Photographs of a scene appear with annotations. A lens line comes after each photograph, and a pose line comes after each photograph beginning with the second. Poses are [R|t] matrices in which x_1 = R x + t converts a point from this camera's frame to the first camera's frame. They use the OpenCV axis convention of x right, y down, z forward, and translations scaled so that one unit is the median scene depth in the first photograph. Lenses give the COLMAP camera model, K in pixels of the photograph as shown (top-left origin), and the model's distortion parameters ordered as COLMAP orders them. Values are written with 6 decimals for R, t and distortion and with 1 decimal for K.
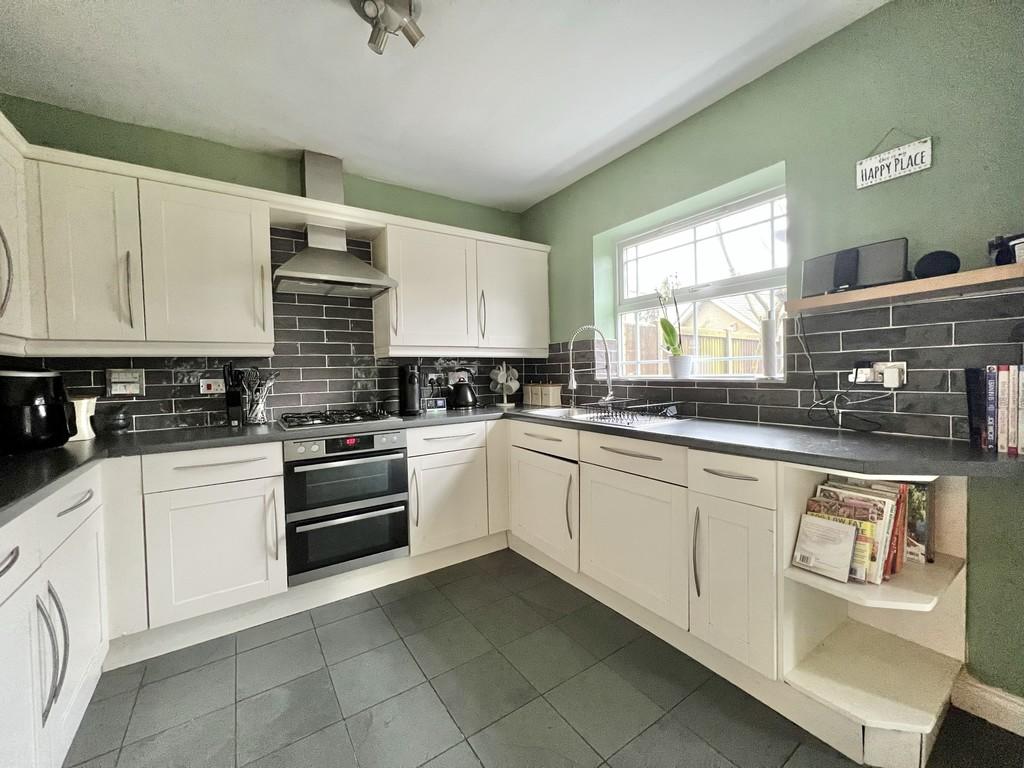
lens RADIAL K [[407.8, 0, 502.7], [0, 407.8, 379.6], [0, 0, 1]] dist [0.002999, 0.000327]
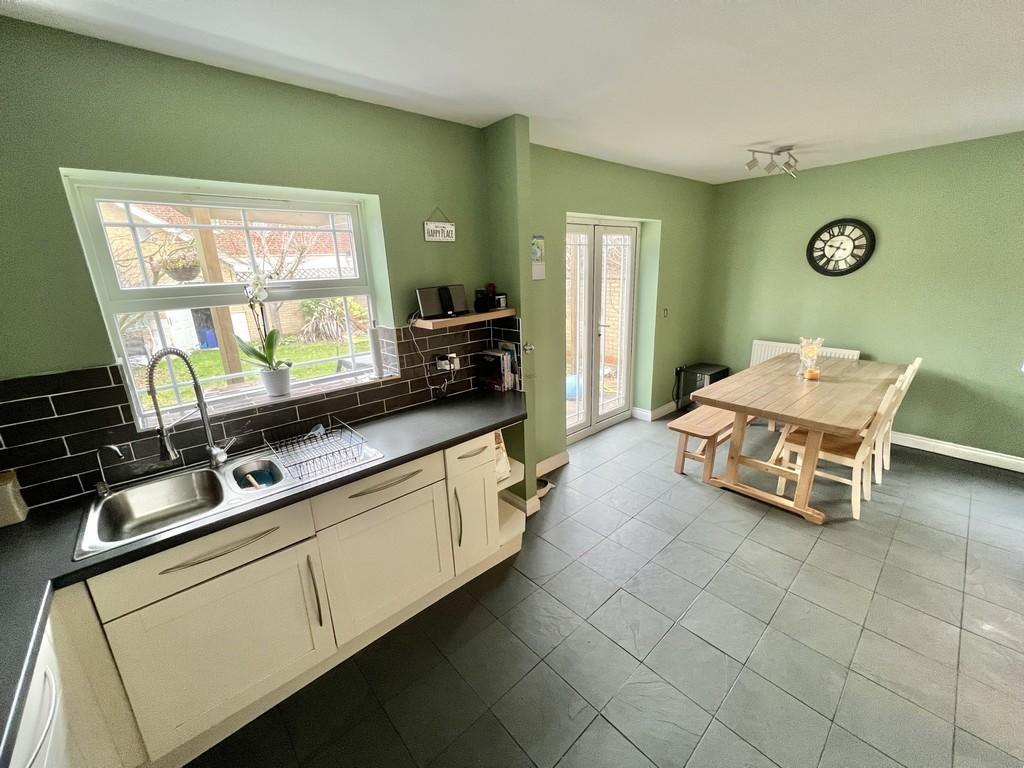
lens RADIAL K [[407.8, 0, 502.7], [0, 407.8, 379.6], [0, 0, 1]] dist [0.002999, 0.000327]
pose [[-0.138053, -0.232349, 0.962785, -0.472909], [0.063371, 0.968029, 0.242701, -0.217984], [-0.988395, 0.094518, -0.118915, 0.643573]]
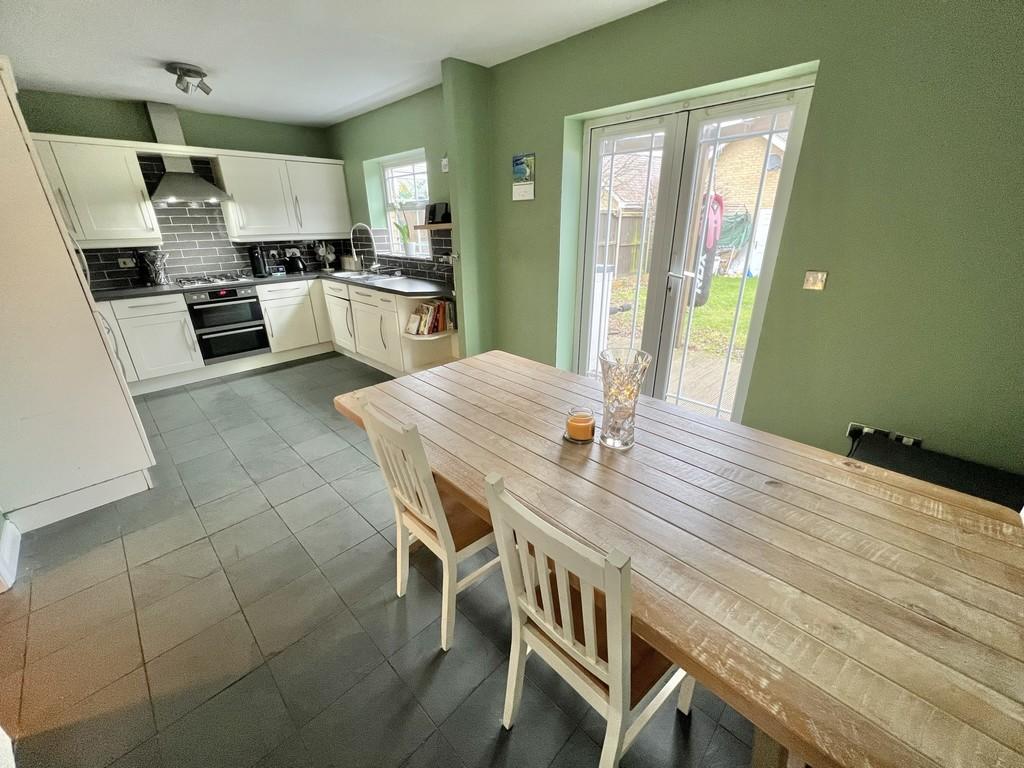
lens RADIAL K [[407.8, 0, 502.7], [0, 407.8, 379.6], [0, 0, 1]] dist [0.002999, 0.000327]
pose [[0.979573, -0.067373, 0.189465, 0.464489], [-0.001744, 0.939321, 0.343034, -0.111378], [-0.201080, -0.336358, 0.920016, -1.032464]]
